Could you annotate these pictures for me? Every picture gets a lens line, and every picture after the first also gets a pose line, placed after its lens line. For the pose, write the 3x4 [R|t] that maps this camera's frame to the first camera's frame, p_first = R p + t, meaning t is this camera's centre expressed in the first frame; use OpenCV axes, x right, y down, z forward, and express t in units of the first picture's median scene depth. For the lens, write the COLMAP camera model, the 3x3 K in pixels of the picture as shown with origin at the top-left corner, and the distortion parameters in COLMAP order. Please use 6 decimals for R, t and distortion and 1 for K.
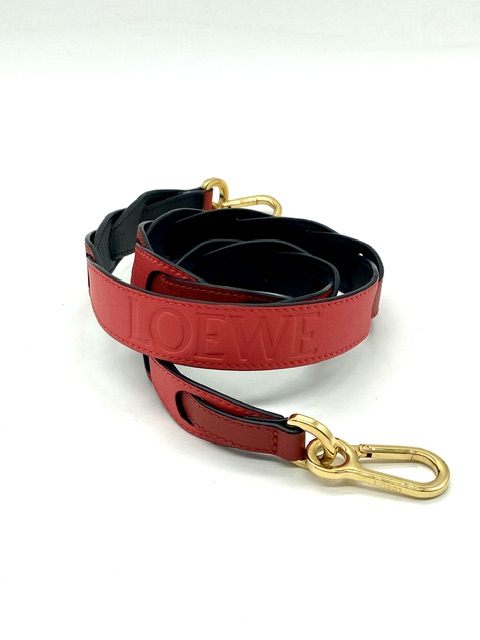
lens RADIAL K [[875.1, 0, 240.5], [0, 875.1, 319.4], [0, 0, 1]] dist [-0.003603, 0.000000]
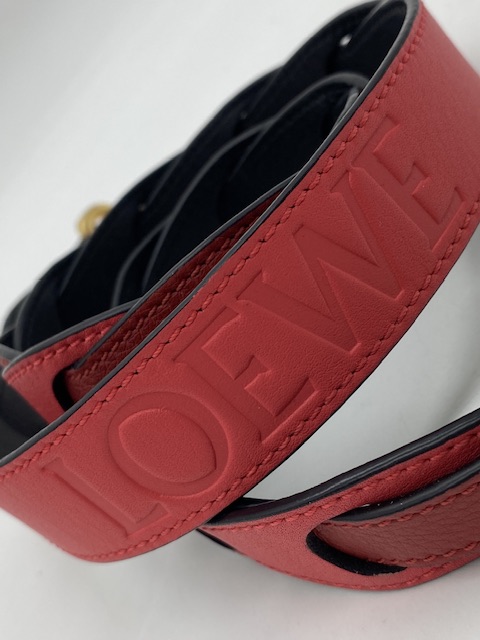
lens RADIAL K [[864.6, 0, 239.6], [0, 864.6, 322.4], [0, 0, 1]] dist [0.053456, 0.000000]
pose [[0.644291, -0.764561, -0.018322, -0.012767], [0.756899, 0.640898, -0.127881, 0.048751], [0.109515, 0.068525, 0.991620, 0.622355]]
